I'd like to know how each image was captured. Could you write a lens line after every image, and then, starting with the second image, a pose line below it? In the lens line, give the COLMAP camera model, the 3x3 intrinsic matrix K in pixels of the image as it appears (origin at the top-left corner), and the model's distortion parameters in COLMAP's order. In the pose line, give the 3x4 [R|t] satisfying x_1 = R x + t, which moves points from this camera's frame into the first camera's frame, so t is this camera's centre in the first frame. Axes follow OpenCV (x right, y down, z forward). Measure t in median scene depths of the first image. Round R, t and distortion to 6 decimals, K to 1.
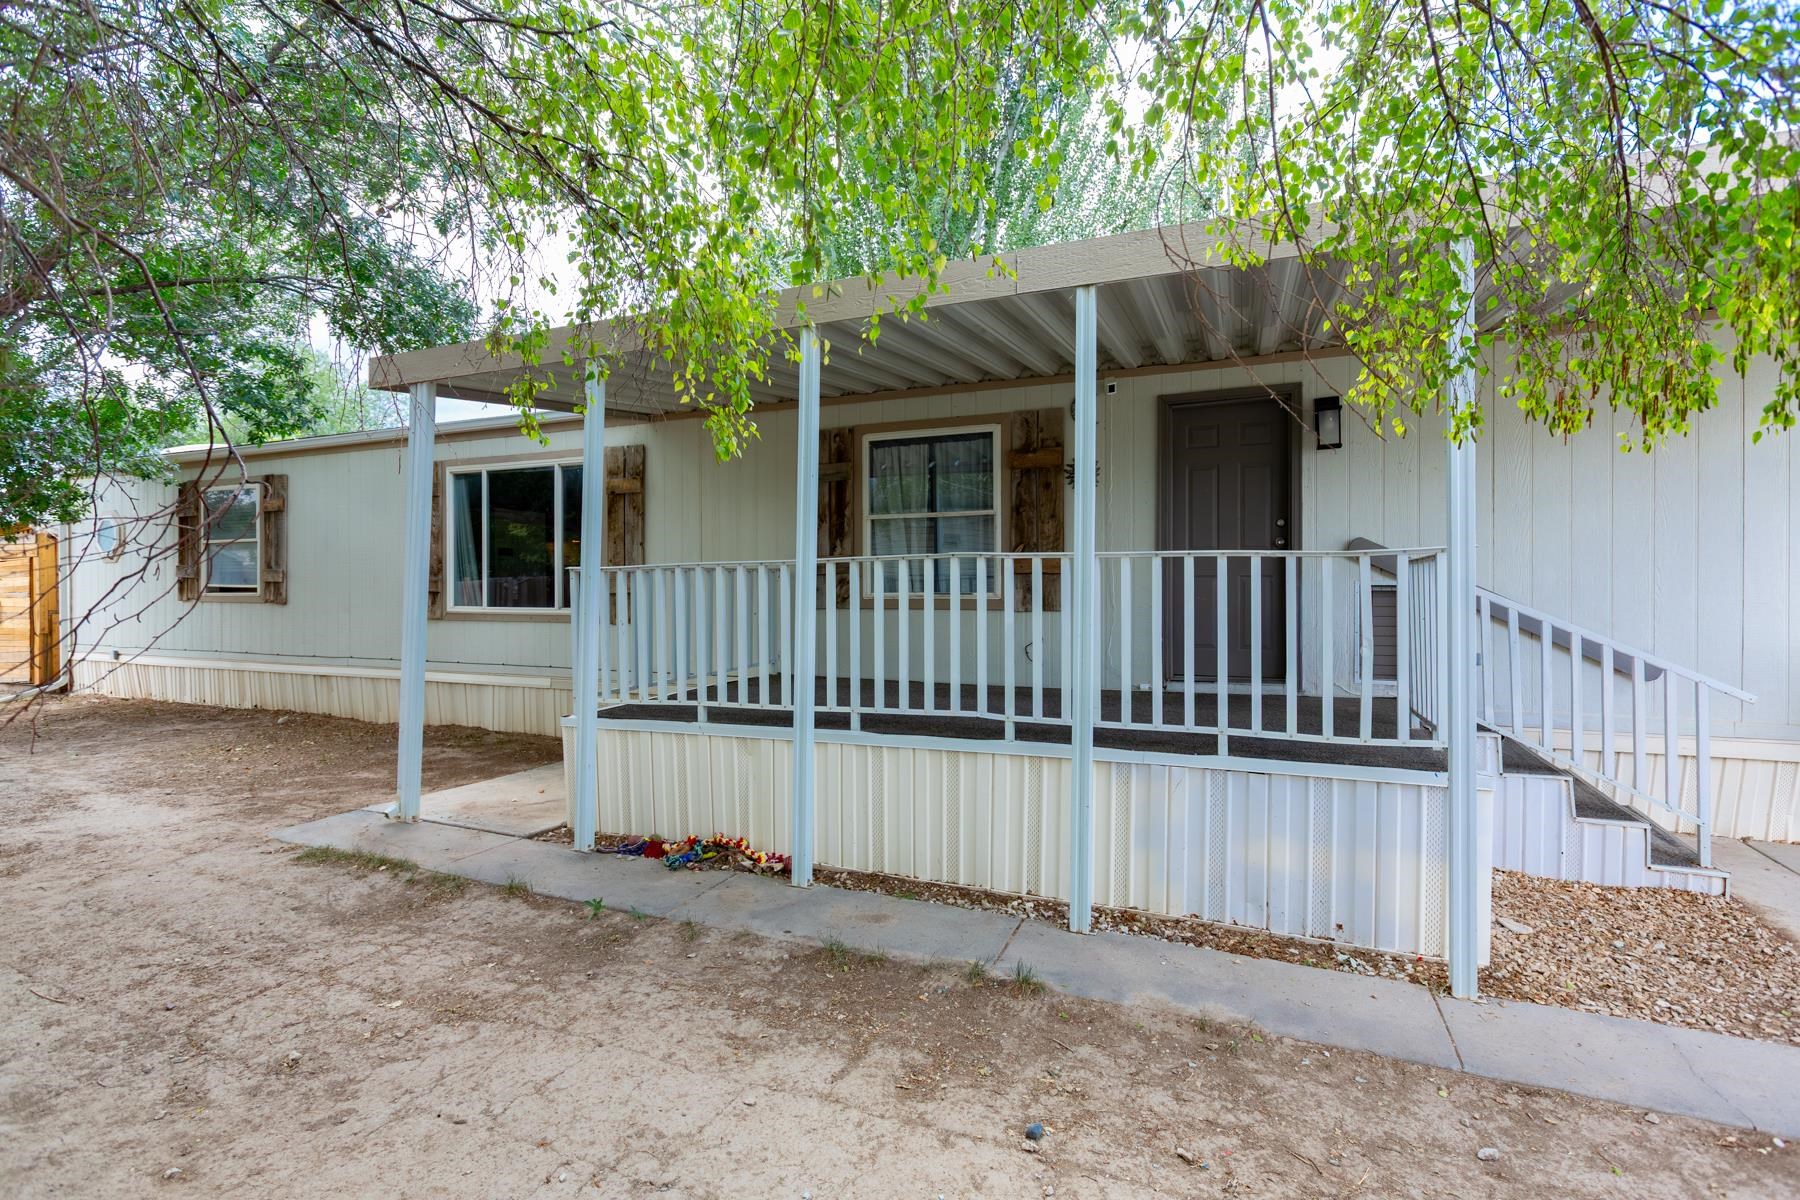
lens RADIAL K [[837.5, 0, 902.0], [0, 837.5, 597.9], [0, 0, 1]] dist [-0.003193, -0.001312]
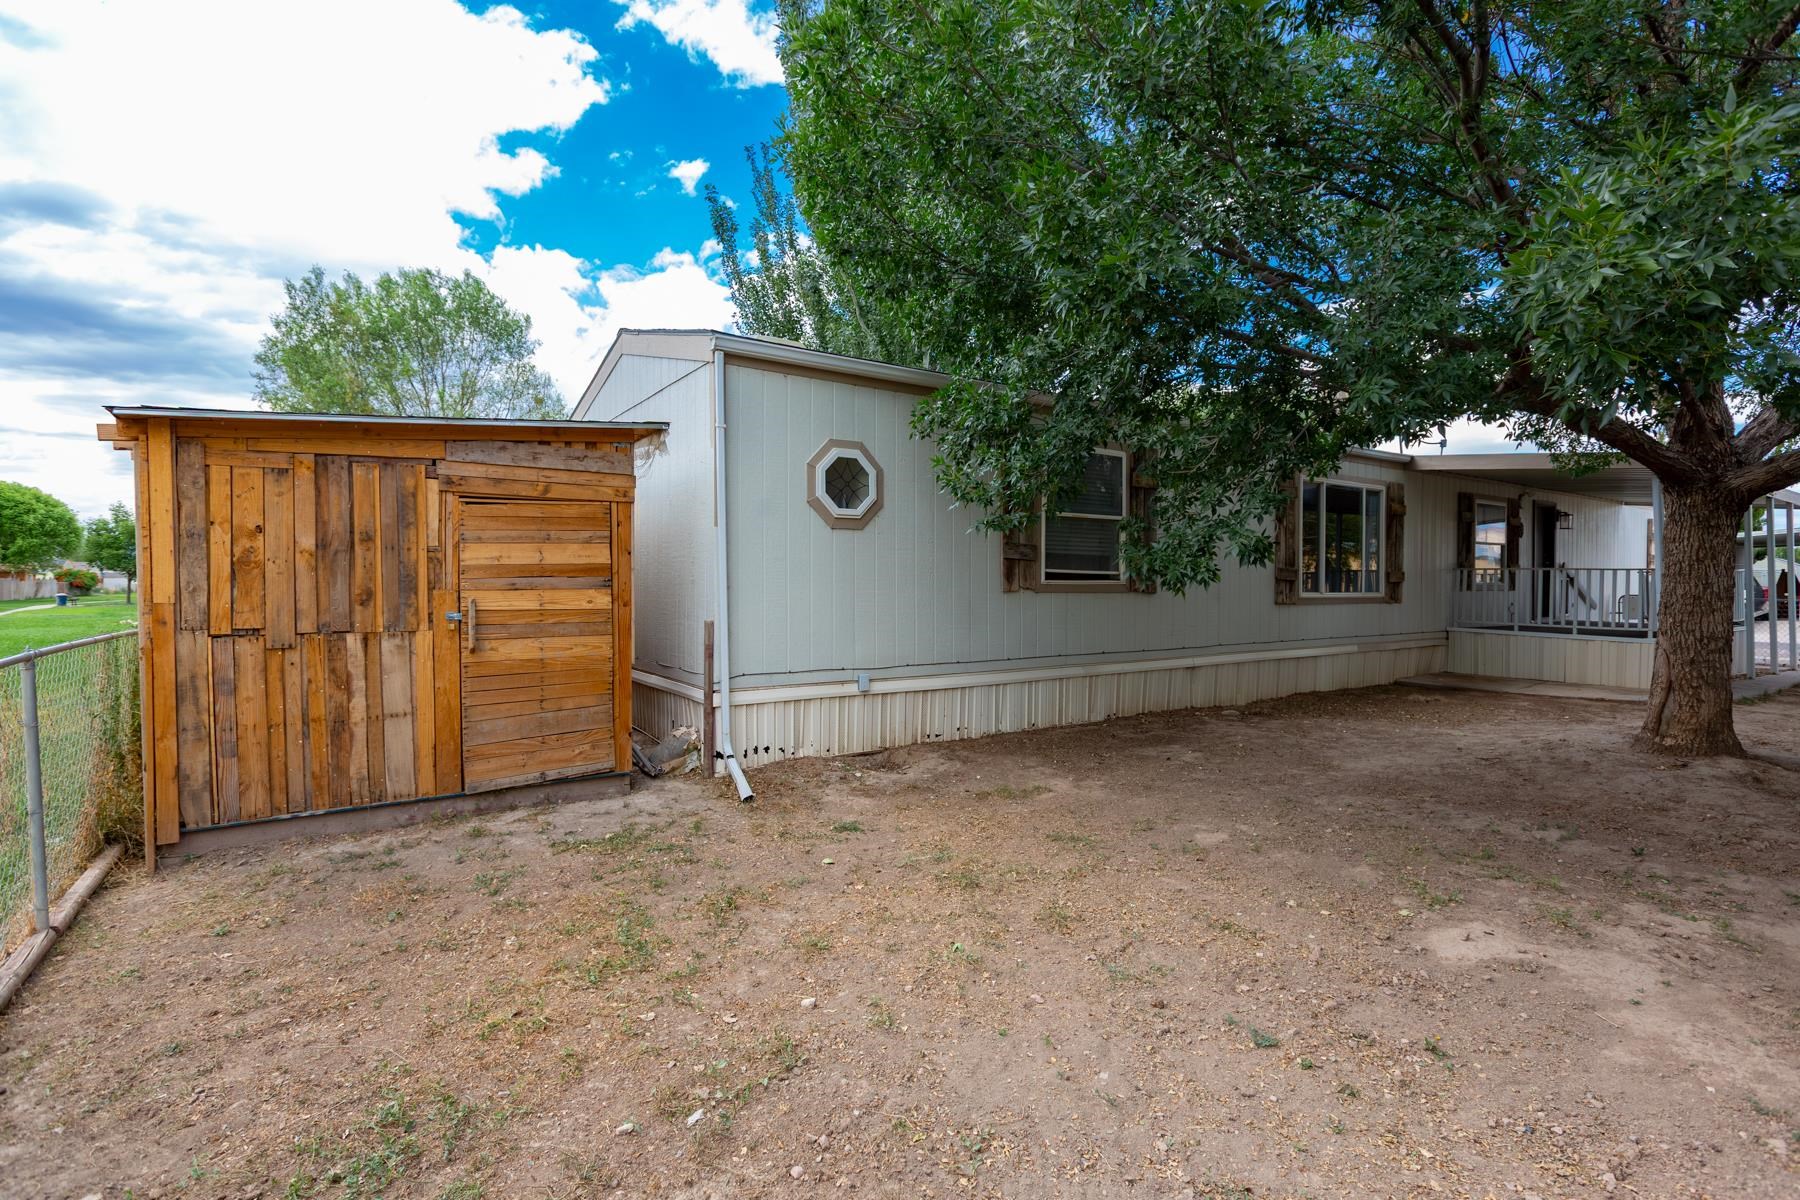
lens RADIAL K [[837.5, 0, 892.4], [0, 837.5, 608.0], [0, 0, 1]] dist [-0.003193, -0.001312]
pose [[0.538188, -0.029400, 0.842312, -1.650987], [0.003088, 0.999453, 0.032912, -0.007761], [-0.842819, -0.015112, 0.537985, 0.754156]]
